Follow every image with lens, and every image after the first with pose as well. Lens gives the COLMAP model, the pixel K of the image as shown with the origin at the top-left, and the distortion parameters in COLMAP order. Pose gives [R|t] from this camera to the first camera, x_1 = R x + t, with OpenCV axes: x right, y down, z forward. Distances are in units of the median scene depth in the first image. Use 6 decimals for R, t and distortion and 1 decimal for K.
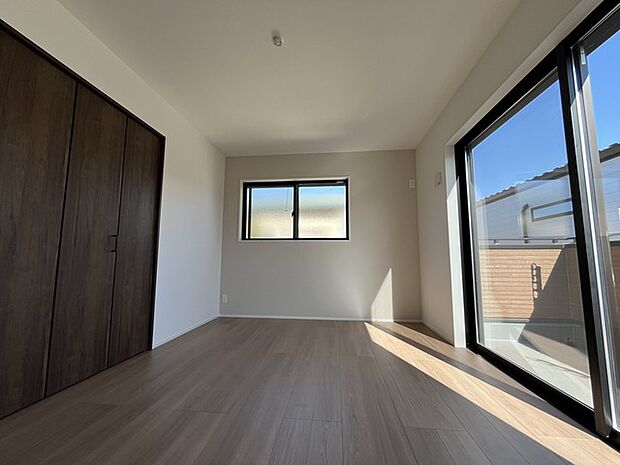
lens RADIAL K [[252.8, 0, 307.9], [0, 252.8, 233.6], [0, 0, 1]] dist [-0.004237, 0.000017]
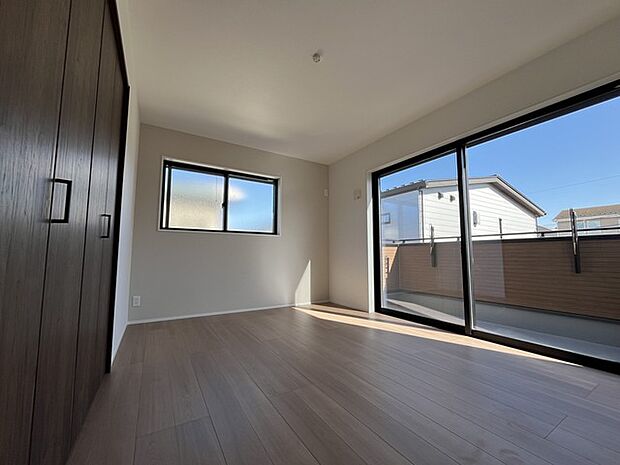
lens RADIAL K [[252.8, 0, 307.9], [0, 252.8, 233.6], [0, 0, 1]] dist [-0.004237, 0.000017]
pose [[0.797743, 0.050236, 0.600902, -0.393777], [-0.061868, 0.998083, -0.001307, 0.012336], [-0.599816, -0.036134, 0.799322, 0.045083]]
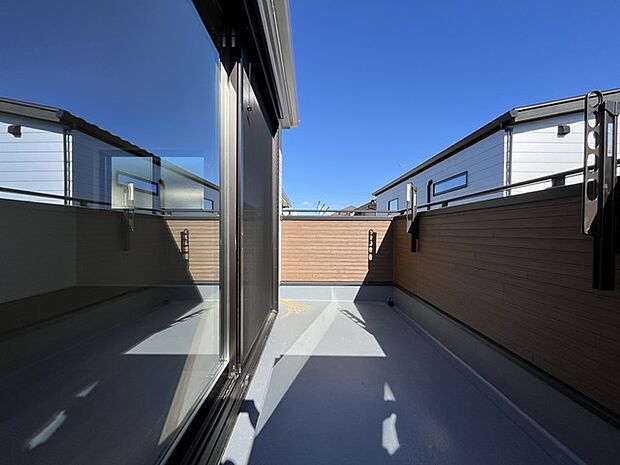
lens RADIAL K [[252.8, 0, 307.9], [0, 252.8, 233.6], [0, 0, 1]] dist [-0.004237, 0.000017]
pose [[0.995224, 0.000305, 0.097620, 0.485457], [-0.011043, 0.993928, 0.109477, -0.001149], [-0.096994, -0.110032, 0.989184, -0.070402]]
